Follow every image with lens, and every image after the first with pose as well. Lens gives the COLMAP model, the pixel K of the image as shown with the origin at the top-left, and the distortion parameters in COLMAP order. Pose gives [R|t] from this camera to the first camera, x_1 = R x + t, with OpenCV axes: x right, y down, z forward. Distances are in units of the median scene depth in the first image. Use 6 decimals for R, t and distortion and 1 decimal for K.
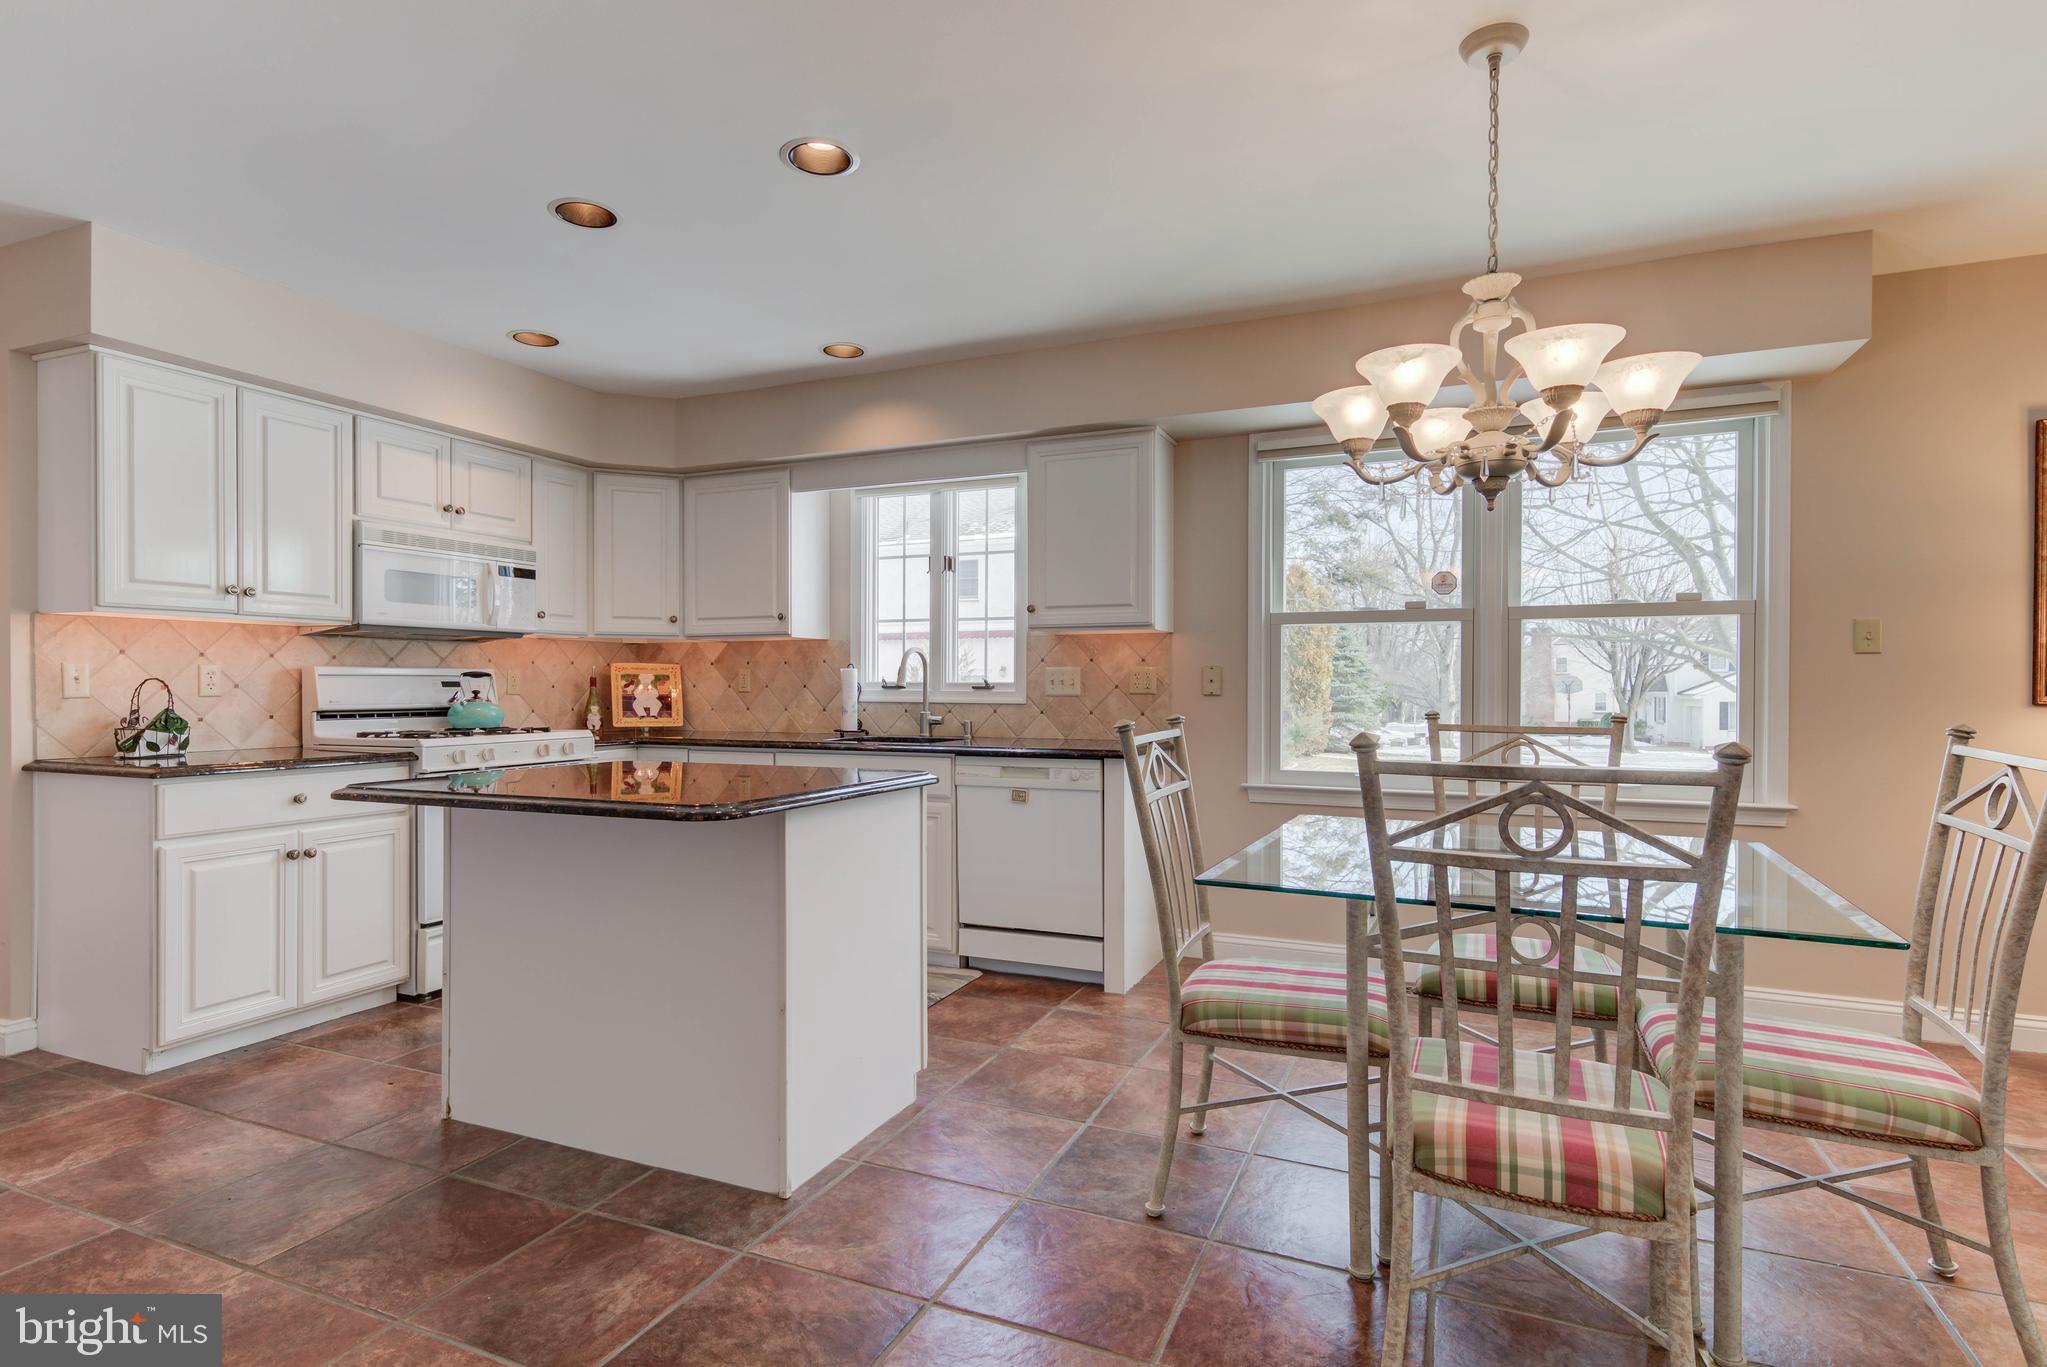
lens RADIAL K [[1026.4, 0, 1021.9], [0, 1026.4, 692.0], [0, 0, 1]] dist [0.024992, -0.010270]
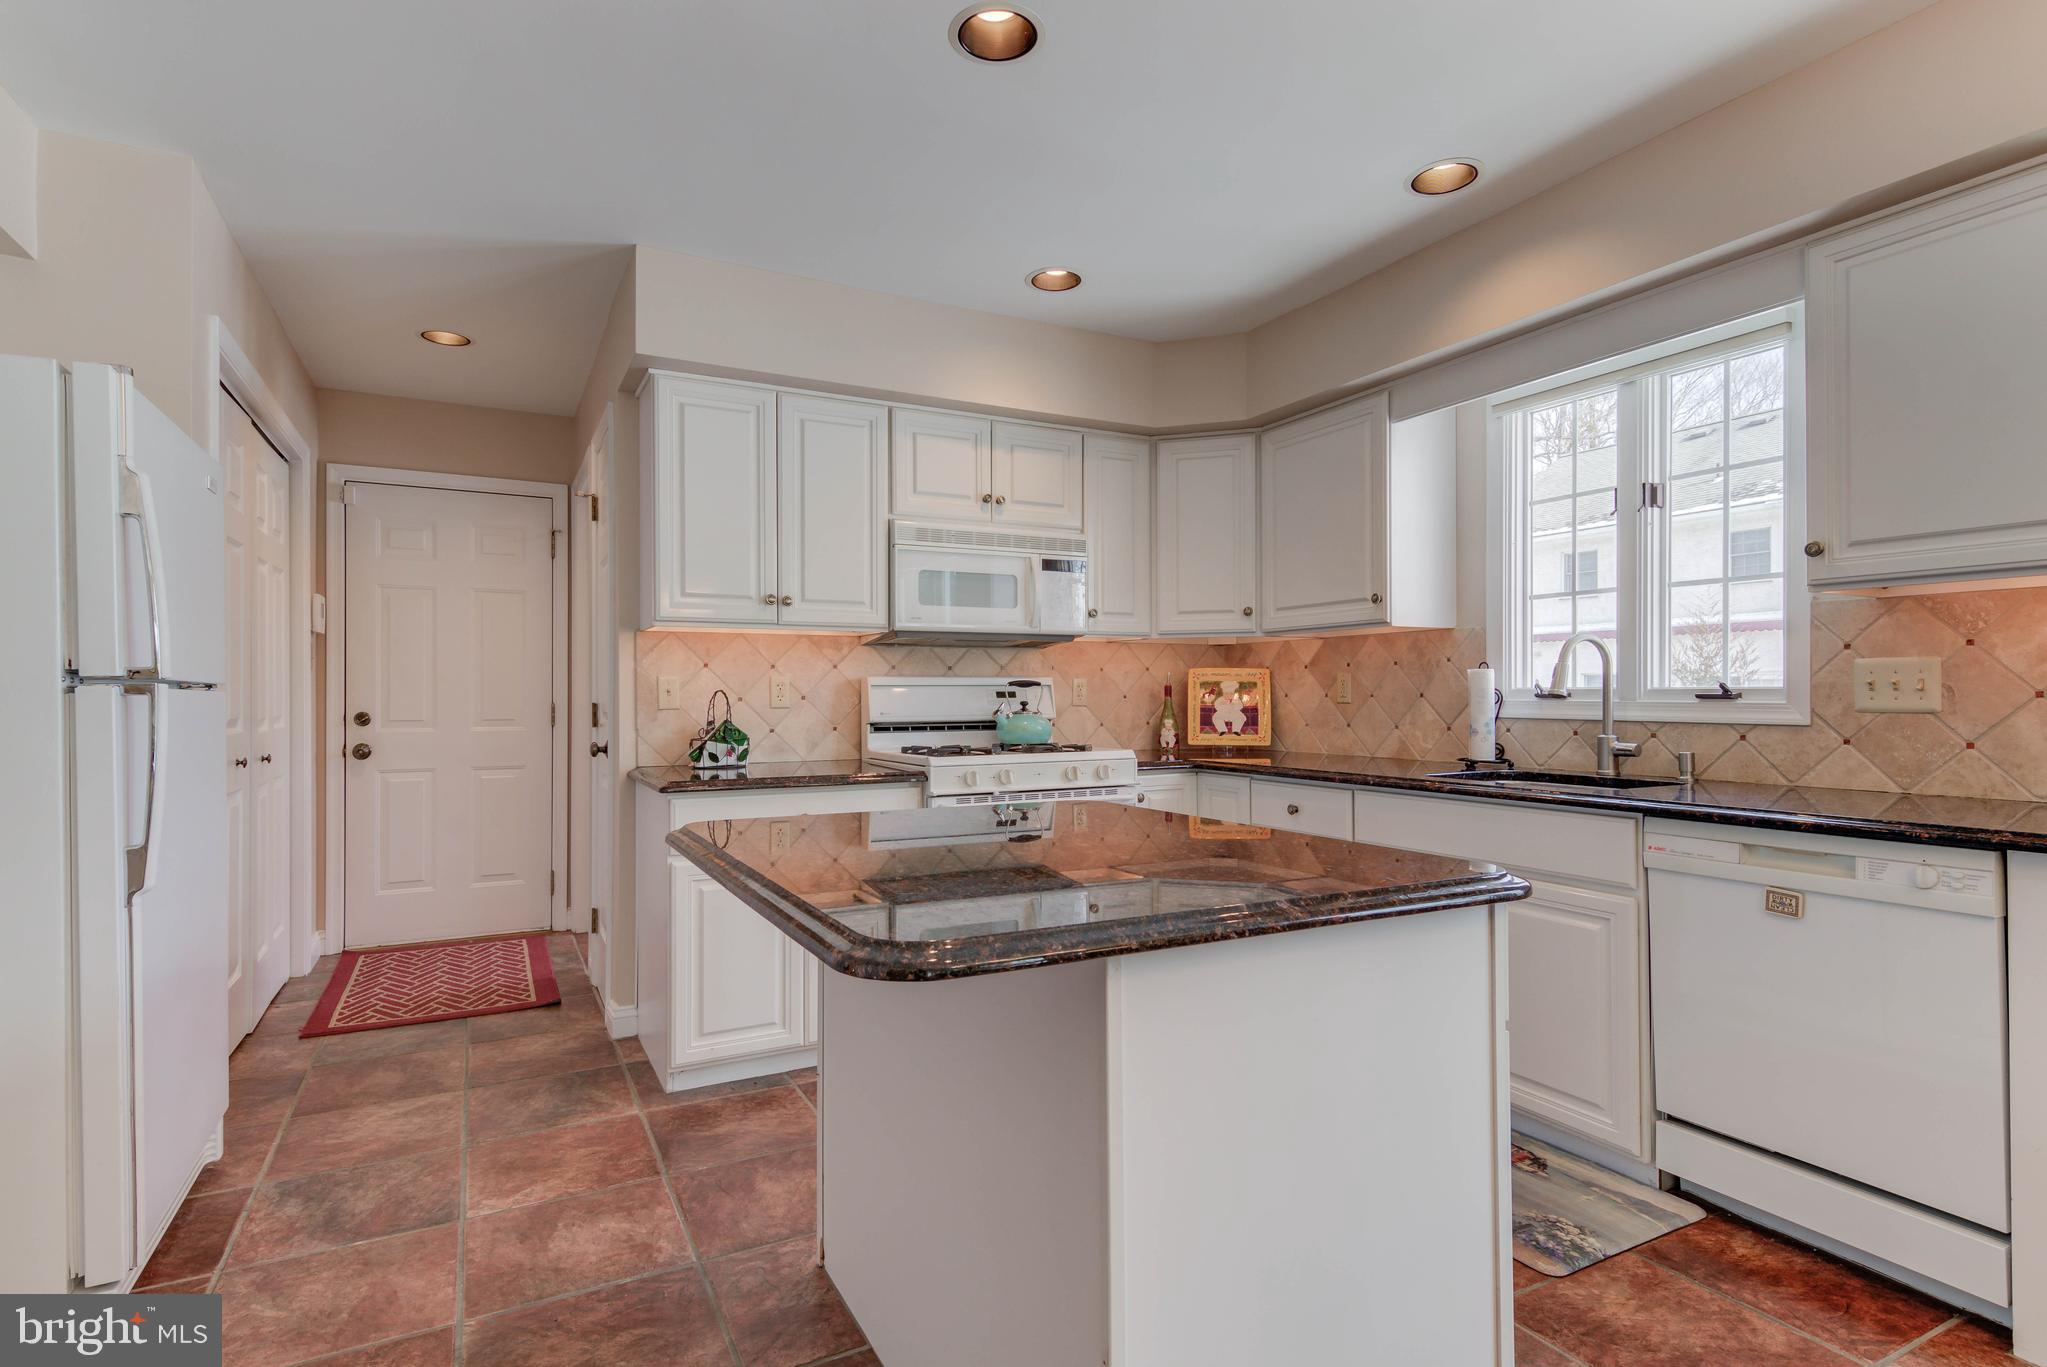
lens RADIAL K [[1026.4, 0, 1021.9], [0, 1026.4, 692.0], [0, 0, 1]] dist [0.024992, -0.010270]
pose [[0.780482, -0.005808, -0.625151, 0.024159], [0.000646, 0.999964, -0.008483, -0.002269], [0.625178, 0.006217, 0.780457, 0.317961]]
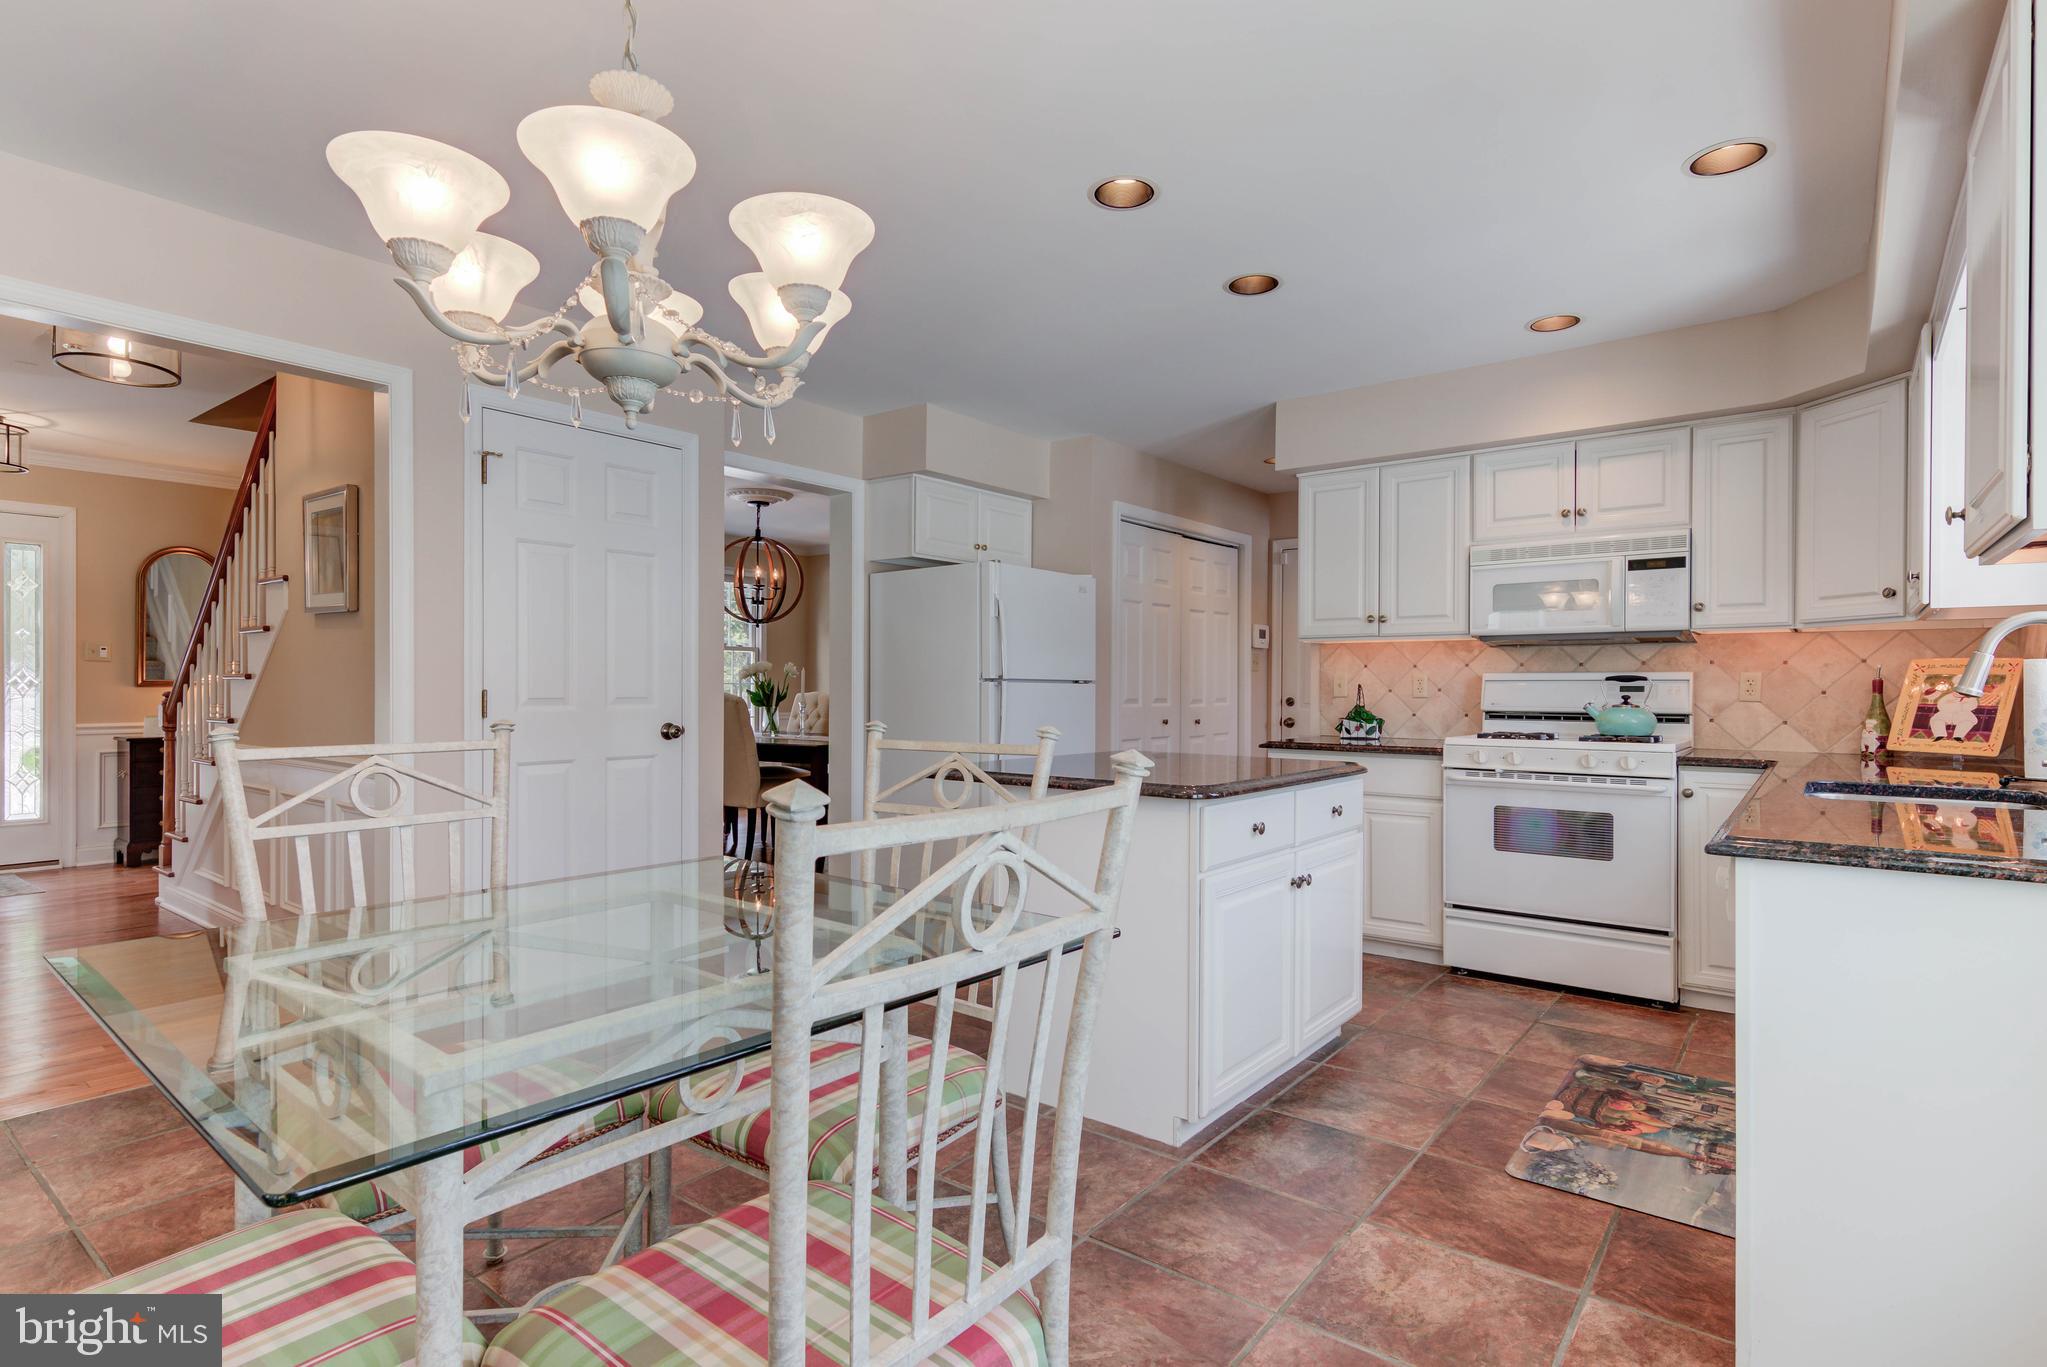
lens RADIAL K [[1026.4, 0, 1021.9], [0, 1026.4, 692.0], [0, 0, 1]] dist [0.024992, -0.010270]
pose [[-0.245901, 0.002532, -0.969292, 0.535099], [-0.010684, 0.999929, 0.005323, -0.003913], [0.969236, 0.011664, -0.245856, 0.721528]]
